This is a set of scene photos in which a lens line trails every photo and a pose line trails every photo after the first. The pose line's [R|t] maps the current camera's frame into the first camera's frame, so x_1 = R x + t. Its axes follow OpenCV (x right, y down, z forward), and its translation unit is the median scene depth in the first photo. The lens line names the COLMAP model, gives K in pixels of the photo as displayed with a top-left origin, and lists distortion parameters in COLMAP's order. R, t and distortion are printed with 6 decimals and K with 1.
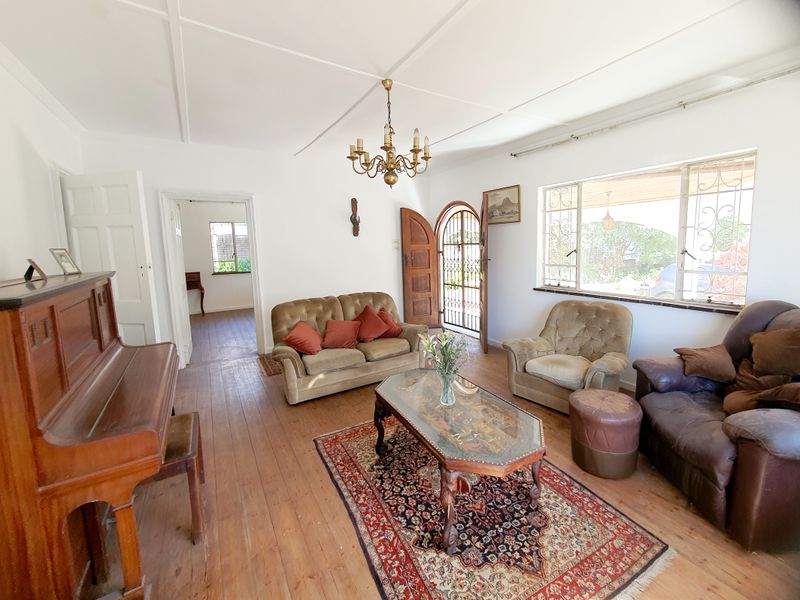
lens RADIAL K [[343.1, 0, 444.8], [0, 343.1, 280.7], [0, 0, 1]] dist [-0.001537, -0.000138]
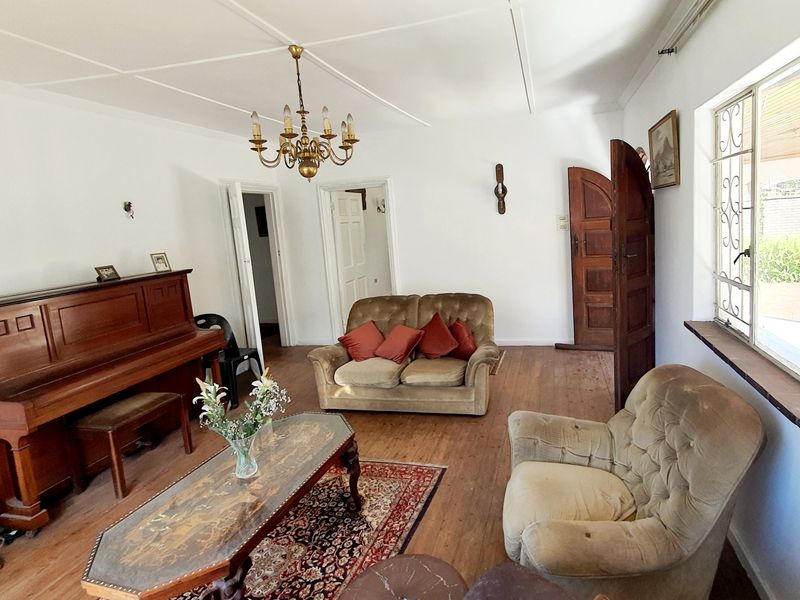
lens RADIAL K [[436.7, 0, 458.7], [0, 436.7, 267.5], [0, 0, 1]] dist [-0.000006, -0.000246]
pose [[0.673385, 0.059985, -0.736854, 0.498140], [-0.021983, 0.997887, 0.061146, -0.085444], [0.738965, -0.024976, 0.673281, 0.341628]]
